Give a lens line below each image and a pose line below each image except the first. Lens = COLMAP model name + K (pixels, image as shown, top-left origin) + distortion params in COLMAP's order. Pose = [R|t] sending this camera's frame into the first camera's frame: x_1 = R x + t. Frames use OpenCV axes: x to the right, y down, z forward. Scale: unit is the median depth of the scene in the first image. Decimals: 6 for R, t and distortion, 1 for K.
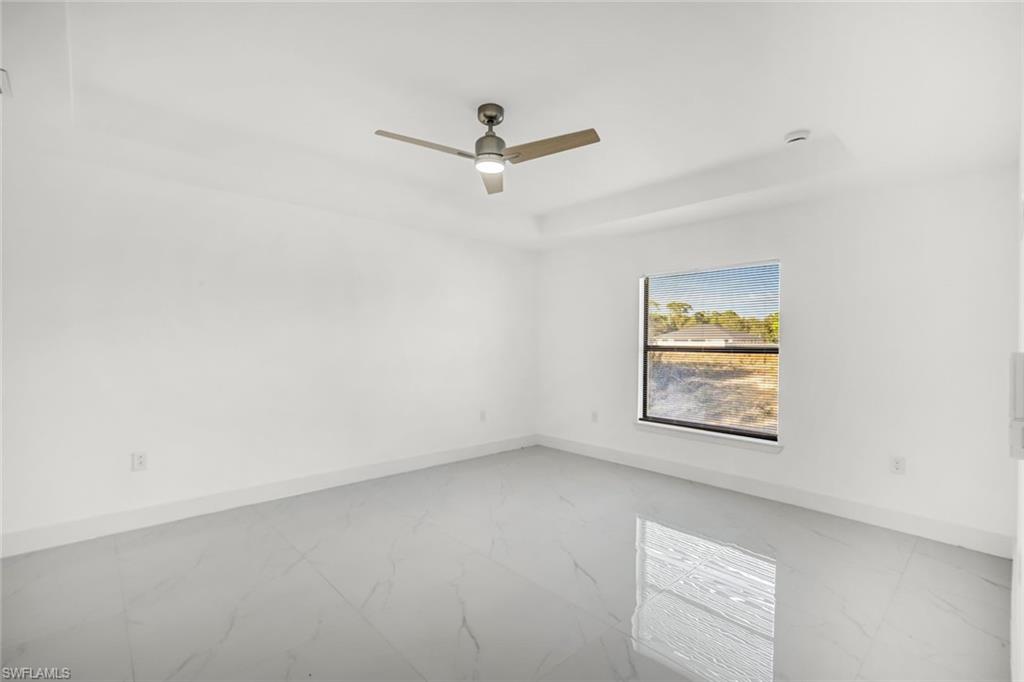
lens RADIAL K [[453.3, 0, 517.4], [0, 453.3, 337.9], [0, 0, 1]] dist [0.007715, -0.000539]
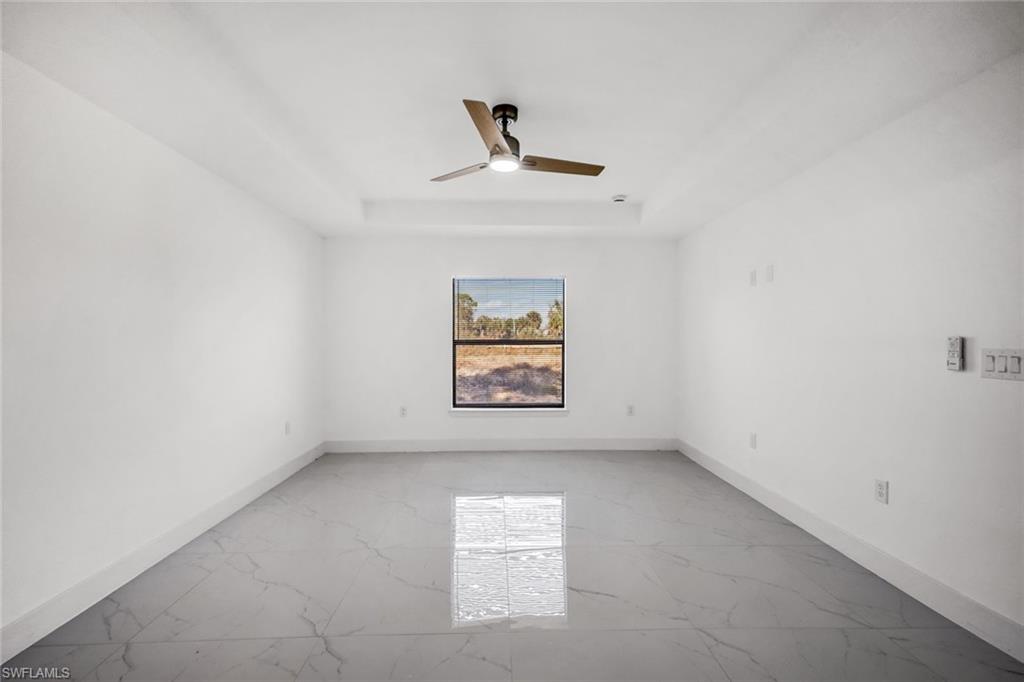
lens RADIAL K [[453.3, 0, 502.6], [0, 453.3, 343.9], [0, 0, 1]] dist [0.007715, -0.000539]
pose [[0.658622, -0.015301, 0.752318, -0.485748], [0.000958, 0.999809, 0.019496, 0.003981], [-0.752473, -0.012120, 0.658511, 0.185521]]
